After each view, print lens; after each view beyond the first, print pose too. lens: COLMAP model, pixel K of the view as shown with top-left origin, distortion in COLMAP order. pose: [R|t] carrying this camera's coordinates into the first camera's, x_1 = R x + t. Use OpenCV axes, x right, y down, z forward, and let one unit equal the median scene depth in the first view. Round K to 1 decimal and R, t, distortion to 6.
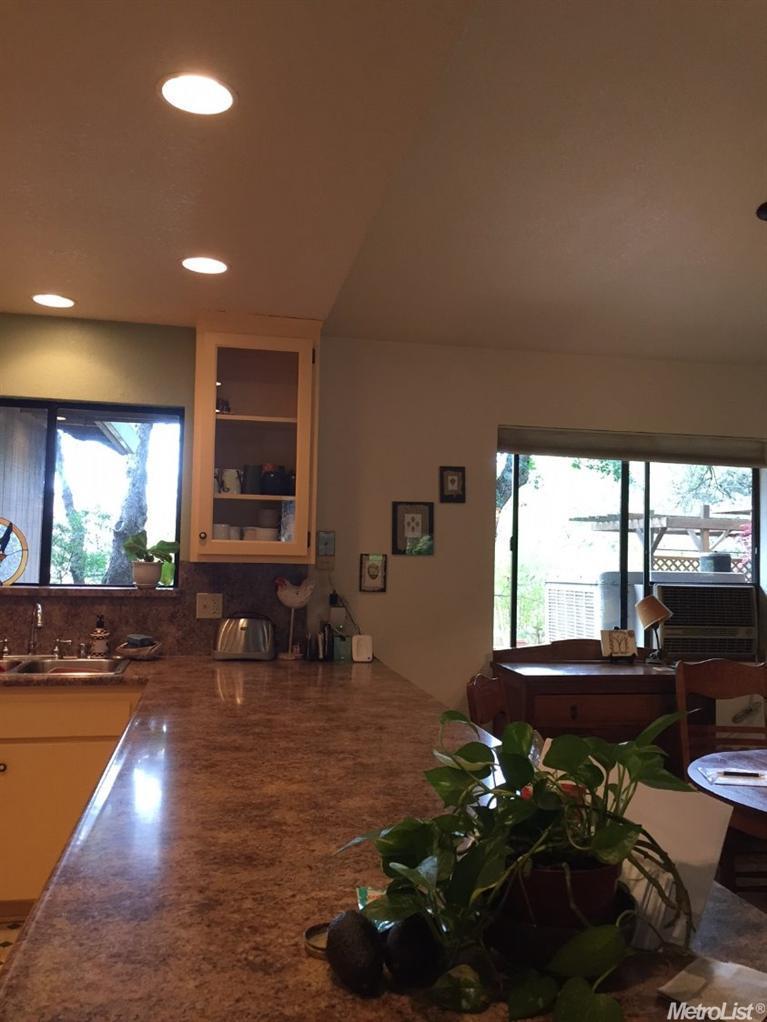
lens RADIAL K [[857.0, 0, 383.5], [0, 857.0, 511.0], [0, 0, 1]] dist [0.095848, -0.163966]
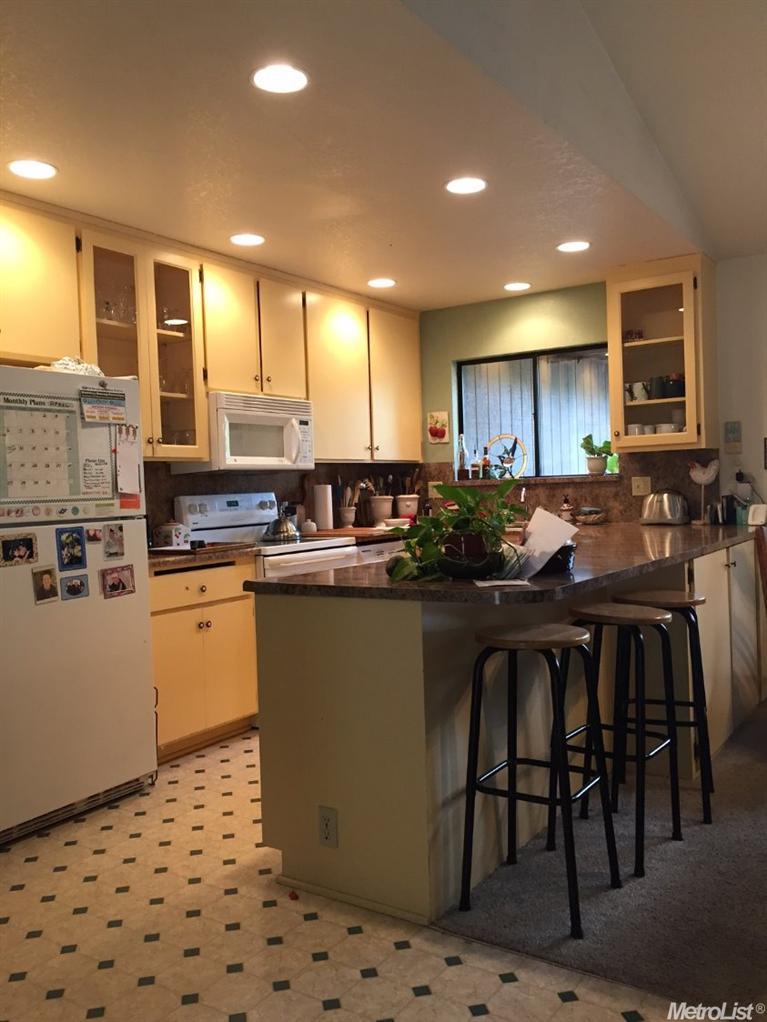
lens RADIAL K [[857.0, 0, 383.5], [0, 857.0, 511.0], [0, 0, 1]] dist [0.095848, -0.163966]
pose [[0.705592, -0.027175, -0.708097, 0.476772], [0.089459, 0.994685, 0.050969, 0.045021], [0.702949, -0.099309, 0.704273, -0.240404]]
